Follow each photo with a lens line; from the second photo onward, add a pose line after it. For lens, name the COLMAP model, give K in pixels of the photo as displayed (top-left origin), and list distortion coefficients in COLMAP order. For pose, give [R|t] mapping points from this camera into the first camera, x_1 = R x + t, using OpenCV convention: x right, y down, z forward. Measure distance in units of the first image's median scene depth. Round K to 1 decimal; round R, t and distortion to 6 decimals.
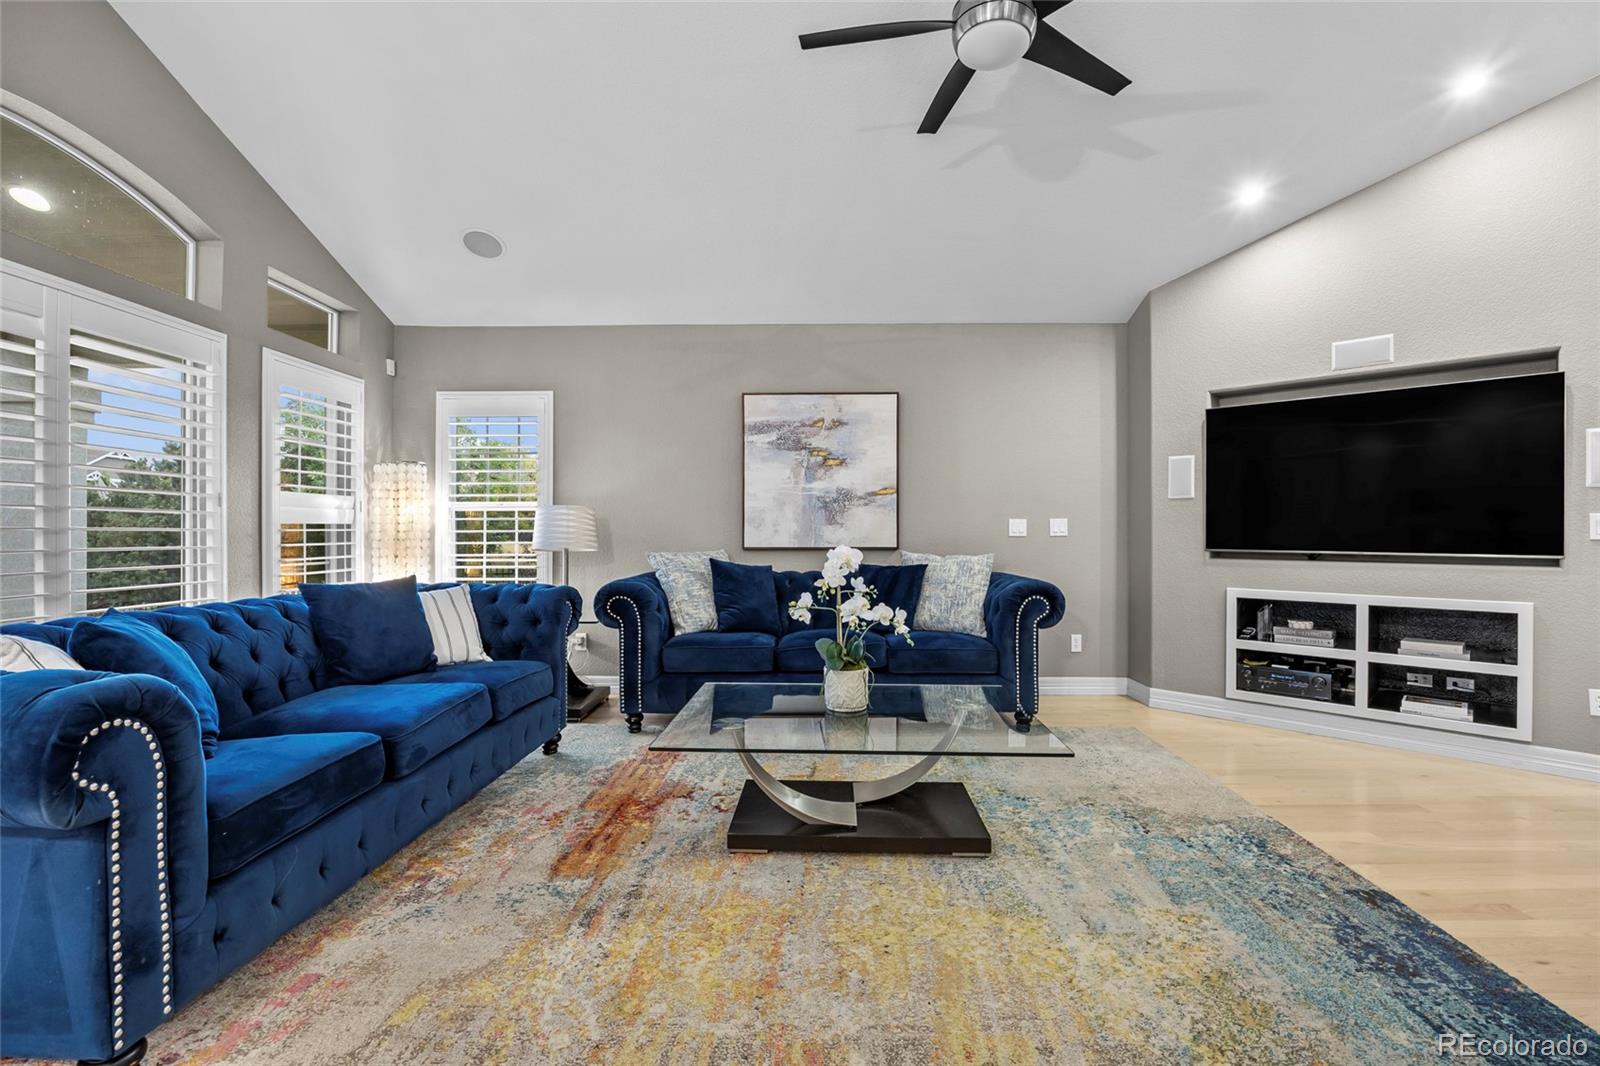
lens RADIAL K [[698.7, 0, 808.5], [0, 698.7, 533.6], [0, 0, 1]] dist [-0.018042, 0.001681]
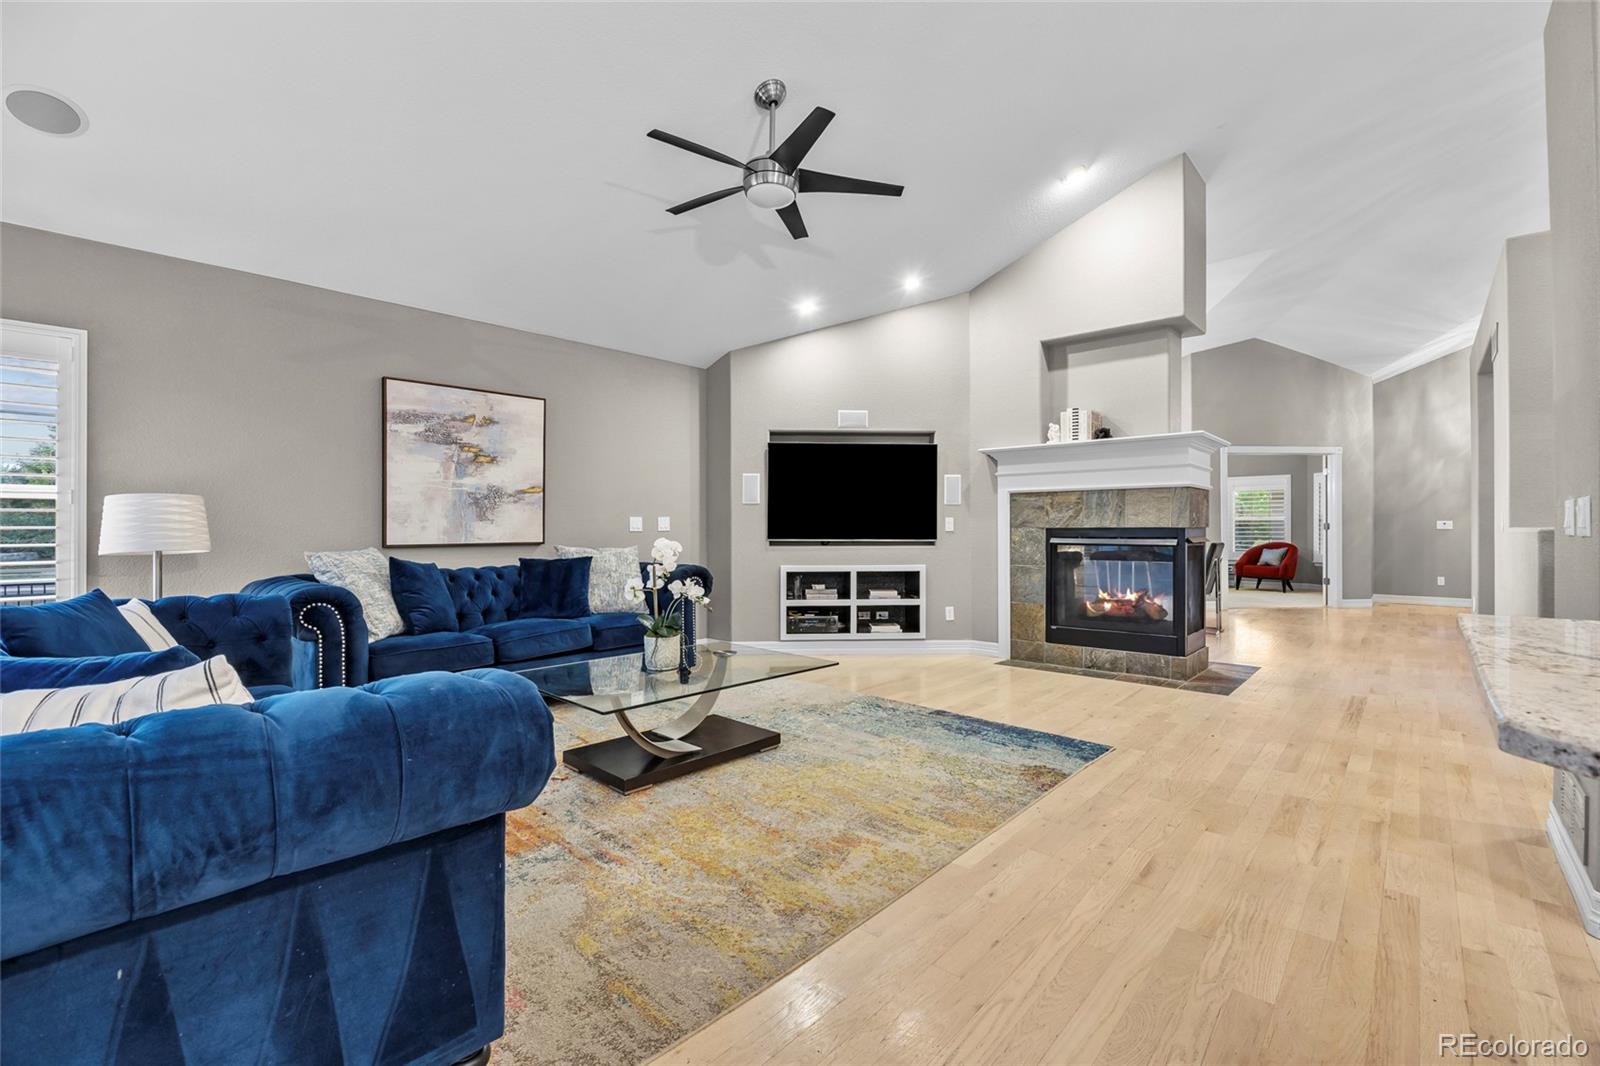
lens RADIAL K [[698.7, 0, 804.9], [0, 698.7, 529.5], [0, 0, 1]] dist [-0.018042, 0.001681]
pose [[0.659061, -0.003542, 0.752081, -0.527177], [0.003453, 0.999993, 0.001684, -0.000562], [-0.752082, 0.001487, 0.659068, -0.016135]]
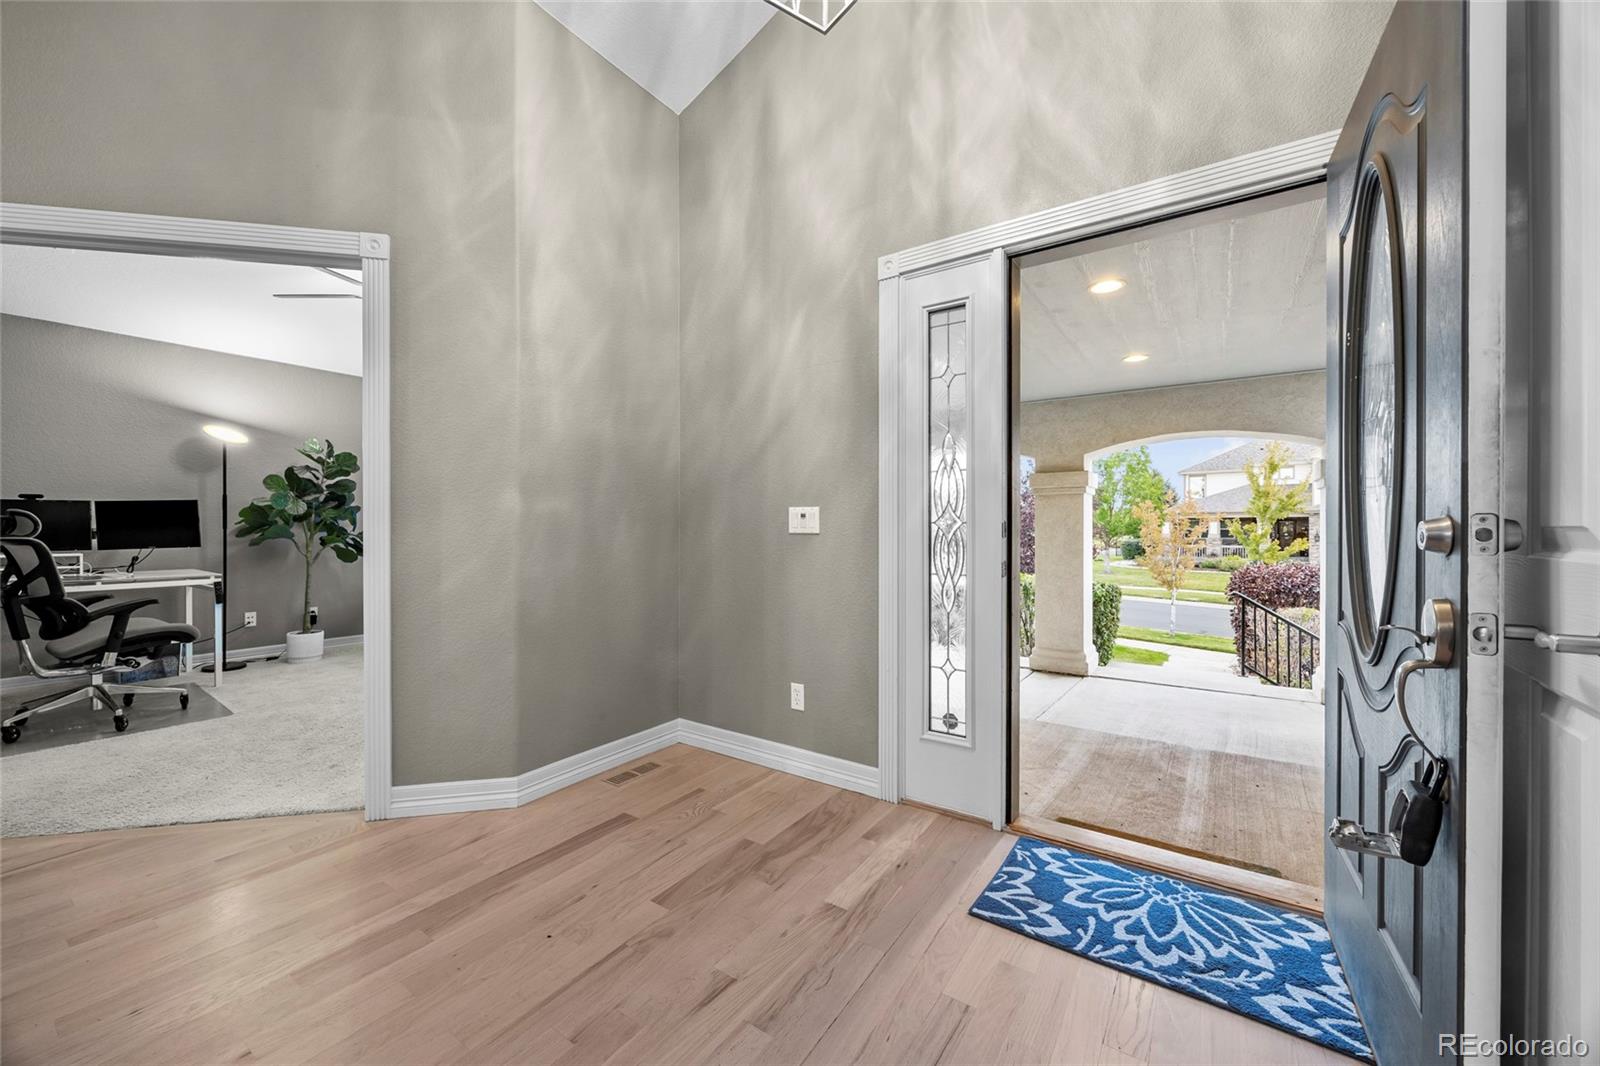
lens RADIAL K [[613.8, 0, 807.3], [0, 613.8, 524.7], [0, 0, 1]] dist [-0.002408, -0.000083]
pose [[0.546873, -0.001205, 0.837215, 2.461219], [0.001271, 0.999999, 0.000608, 0.001029], [-0.837215, 0.000732, 0.546874, -0.529665]]
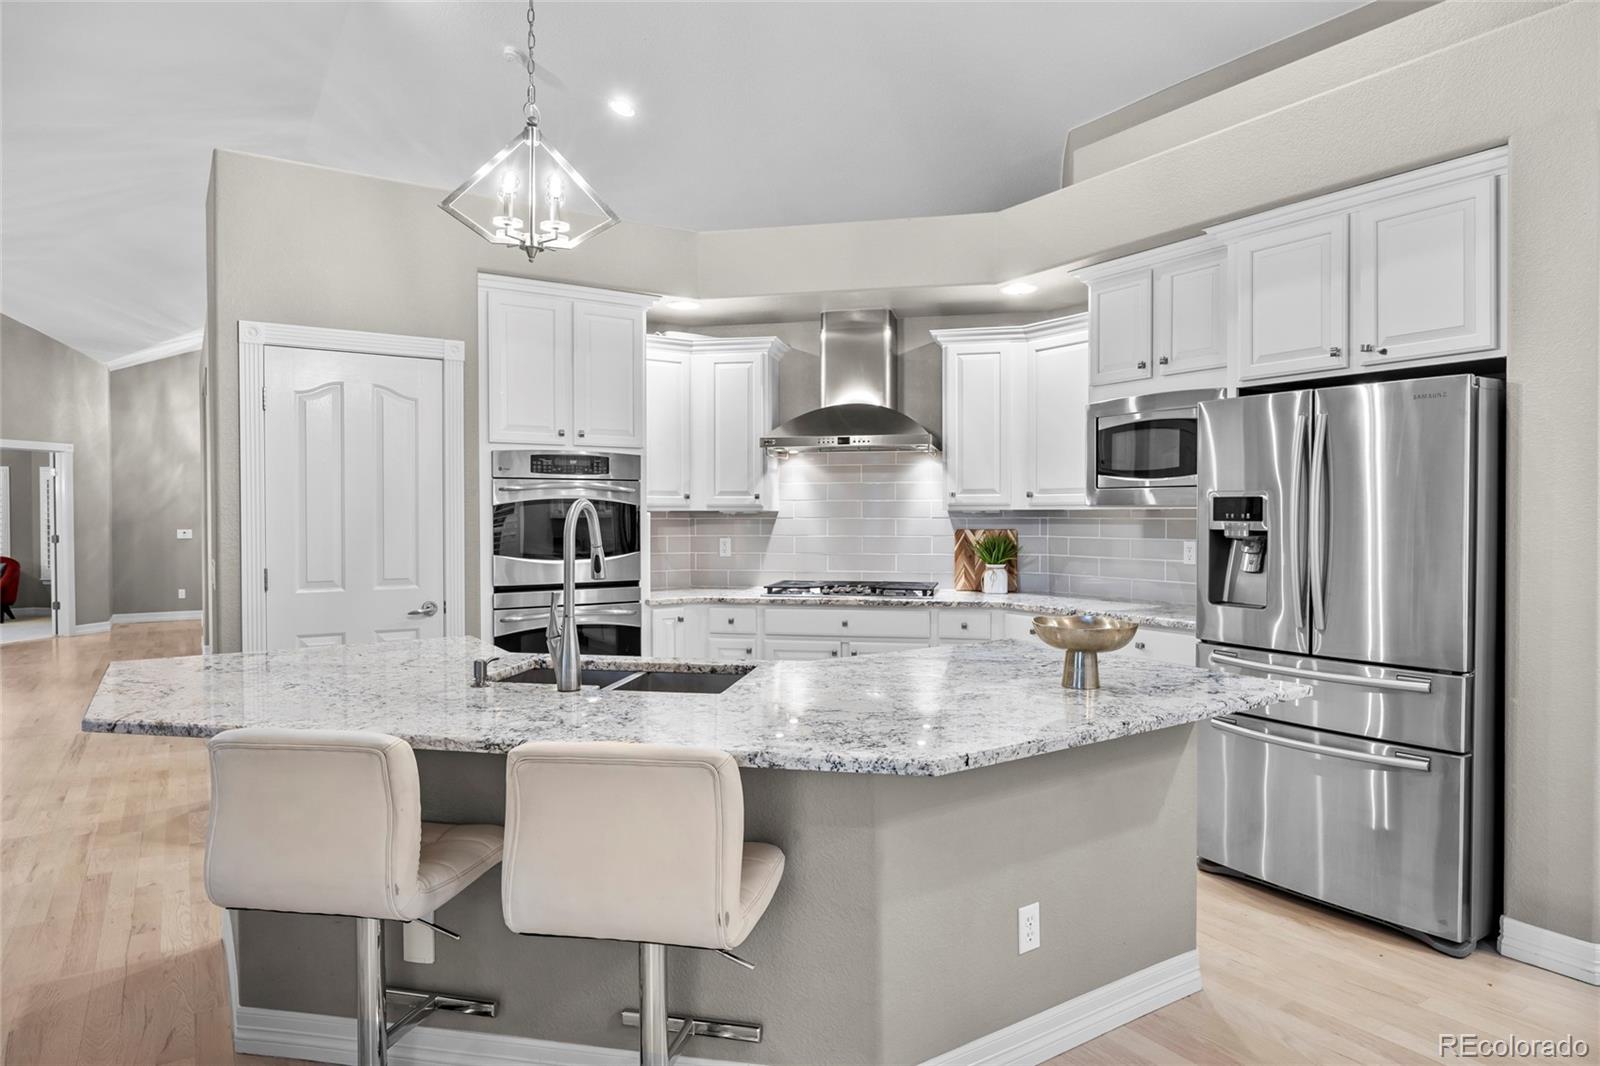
lens RADIAL K [[958.7, 0, 802.7], [0, 958.7, 524.1], [0, 0, 1]] dist [-0.010605, 0.000747]
pose [[-0.551956, -0.009634, 0.833818, -1.023063], [0.004333, 0.999887, 0.014422, -0.080252], [-0.833862, 0.011573, -0.551851, -0.080397]]
